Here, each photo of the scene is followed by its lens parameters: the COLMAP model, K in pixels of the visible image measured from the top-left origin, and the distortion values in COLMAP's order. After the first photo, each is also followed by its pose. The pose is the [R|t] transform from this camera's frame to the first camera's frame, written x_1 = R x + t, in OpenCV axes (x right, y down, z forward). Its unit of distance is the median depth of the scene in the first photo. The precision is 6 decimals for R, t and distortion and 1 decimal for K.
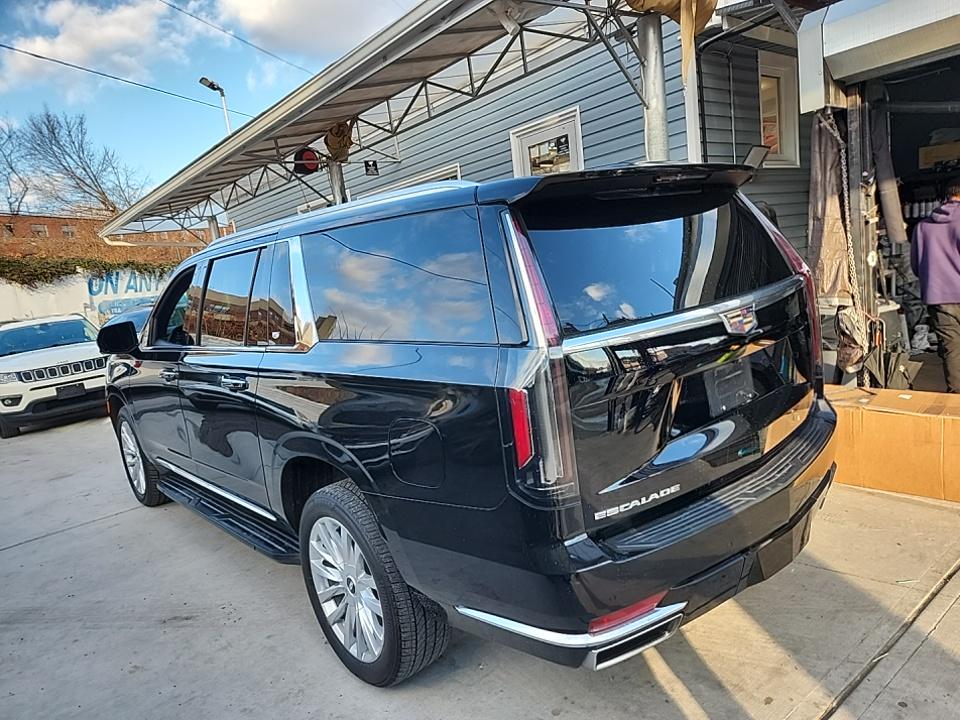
lens RADIAL K [[642.6, 0, 493.0], [0, 642.6, 359.0], [0, 0, 1]] dist [0.062979, -0.049958]
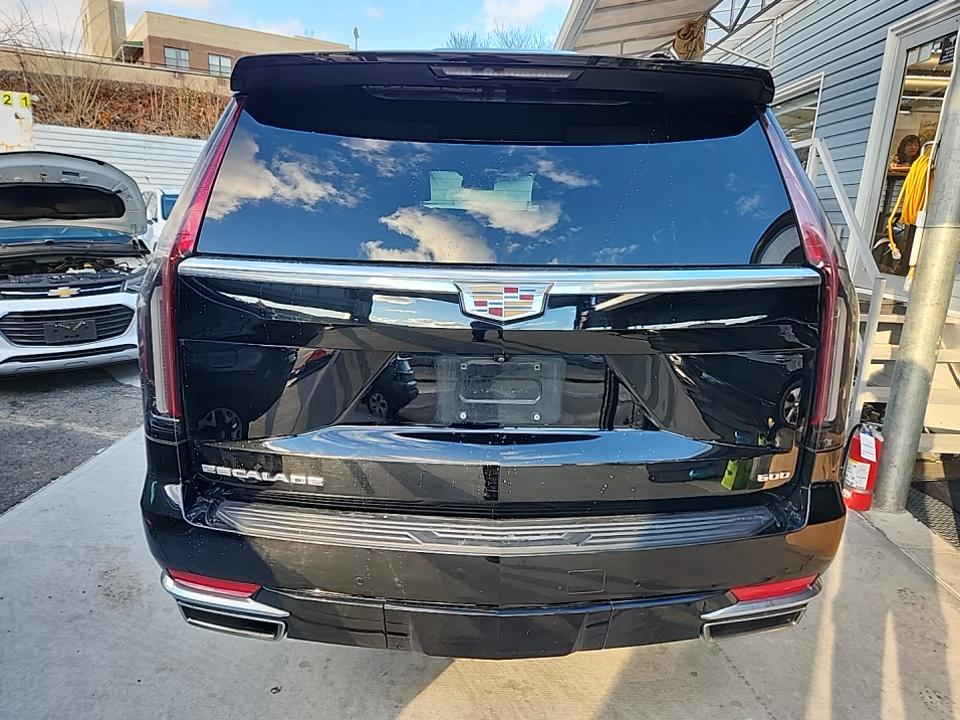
lens RADIAL K [[642.6, 0, 493.0], [0, 642.6, 359.0], [0, 0, 1]] dist [0.062979, -0.049958]
pose [[0.751129, 0.287984, -0.594029, 0.772245], [-0.217101, 0.957540, 0.189697, -0.123388], [0.623436, -0.013522, 0.781757, 0.461569]]
